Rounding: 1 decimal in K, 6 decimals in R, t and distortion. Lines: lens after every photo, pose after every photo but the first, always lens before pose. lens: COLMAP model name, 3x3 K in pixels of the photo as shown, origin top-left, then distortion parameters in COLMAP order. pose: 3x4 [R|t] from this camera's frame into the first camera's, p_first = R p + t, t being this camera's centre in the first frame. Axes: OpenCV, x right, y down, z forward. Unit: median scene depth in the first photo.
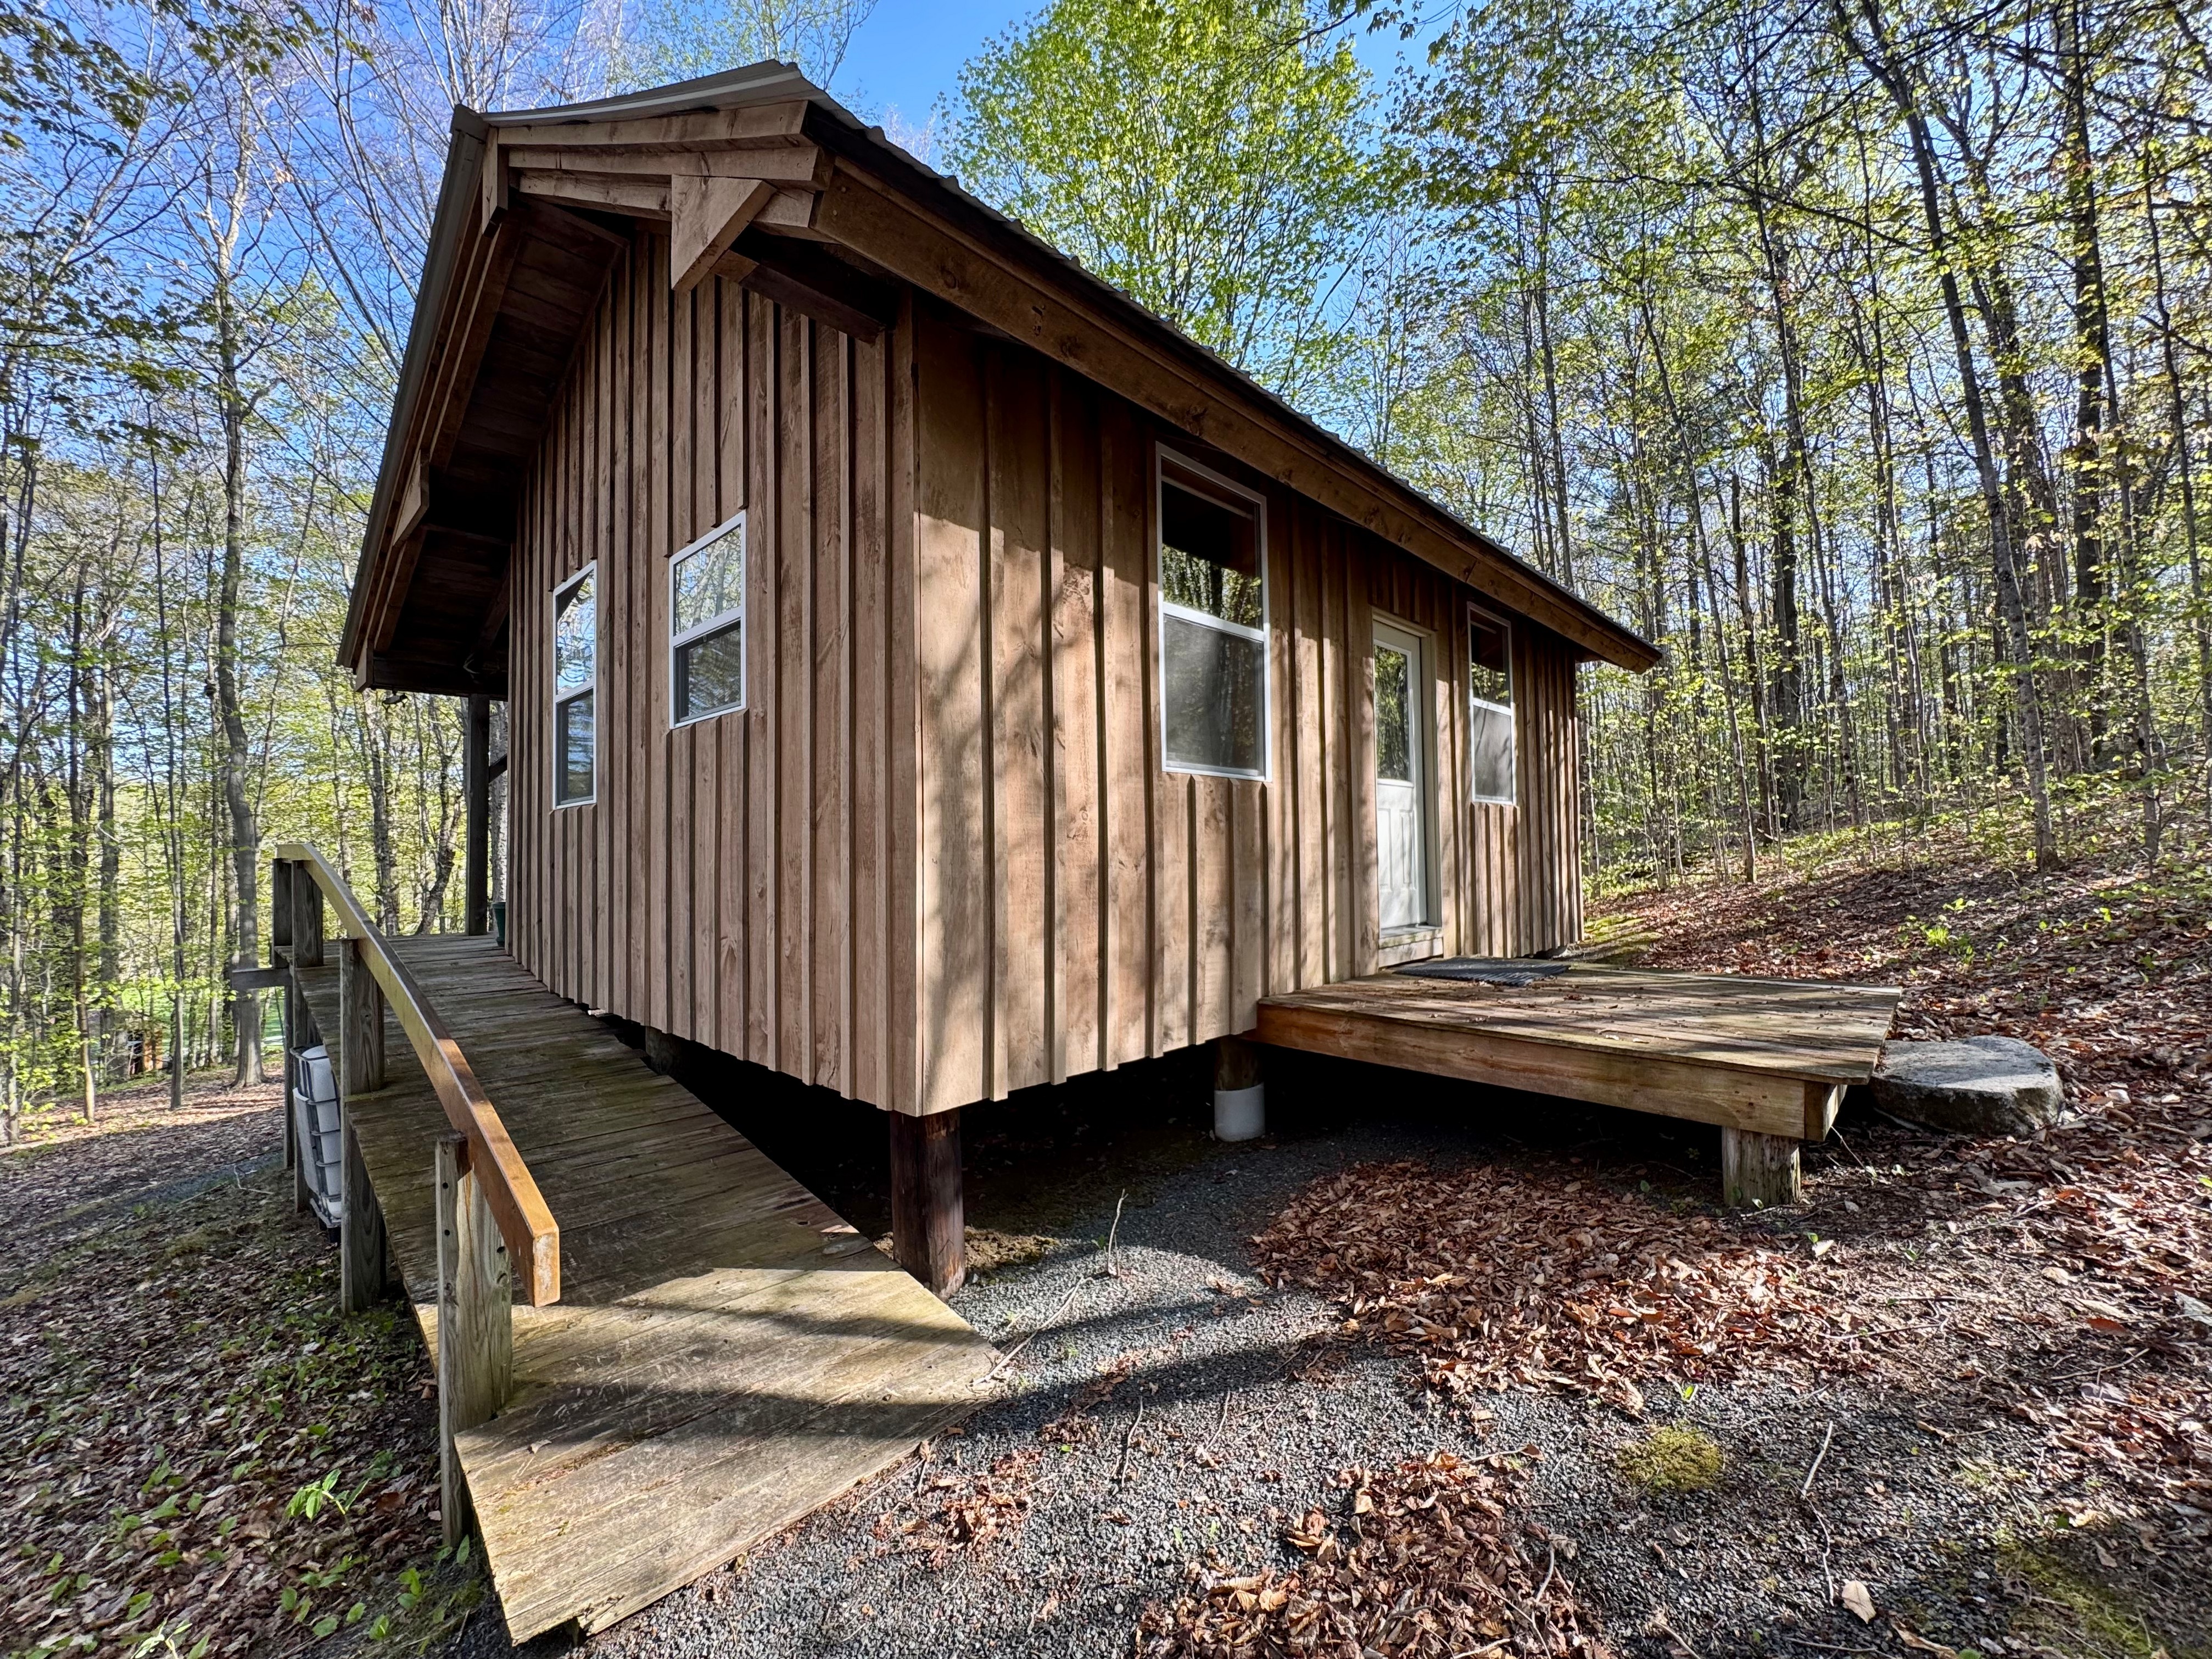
lens RADIAL K [[882.9, 0, 1109.3], [0, 882.9, 839.5], [0, 0, 1]] dist [-0.000352, 0.000003]
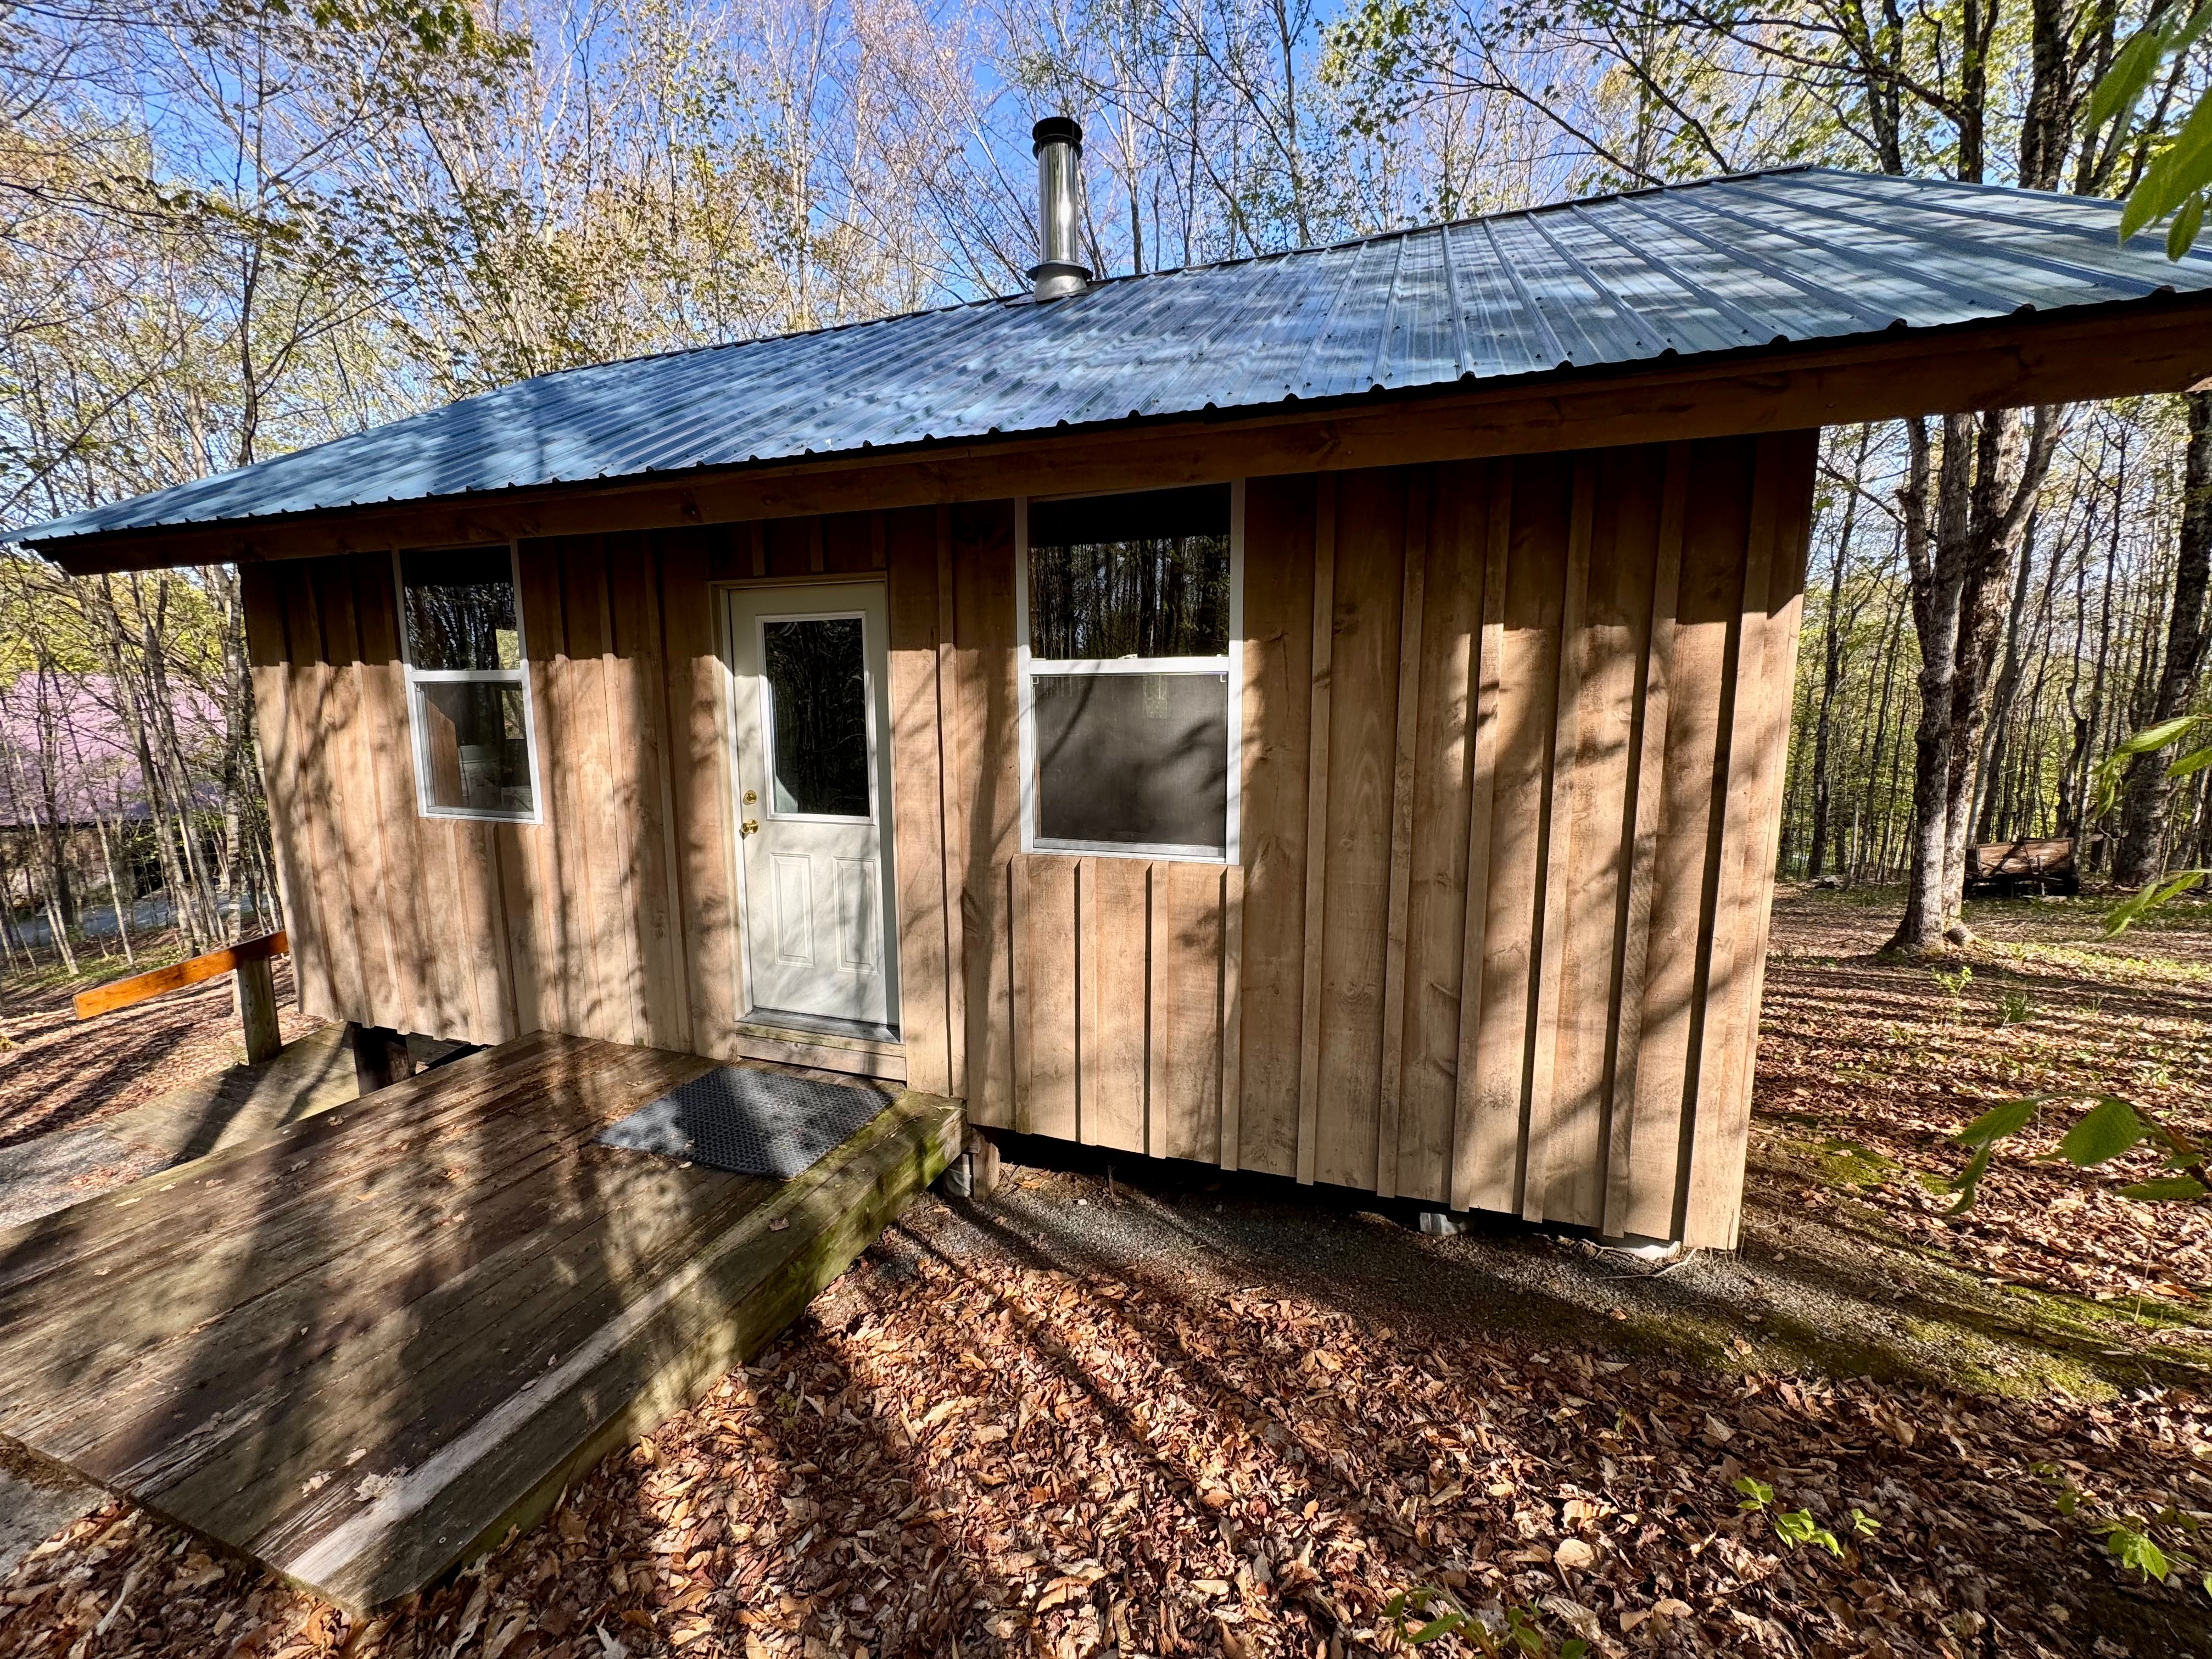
lens RADIAL K [[882.9, 0, 1103.8], [0, 882.9, 823.7], [0, 0, 1]] dist [-0.000352, 0.000003]
pose [[0.399974, 0.124664, -0.908008, 1.484589], [0.021136, 0.989188, 0.145120, -0.217165], [0.916283, -0.077236, 0.393015, 1.333966]]
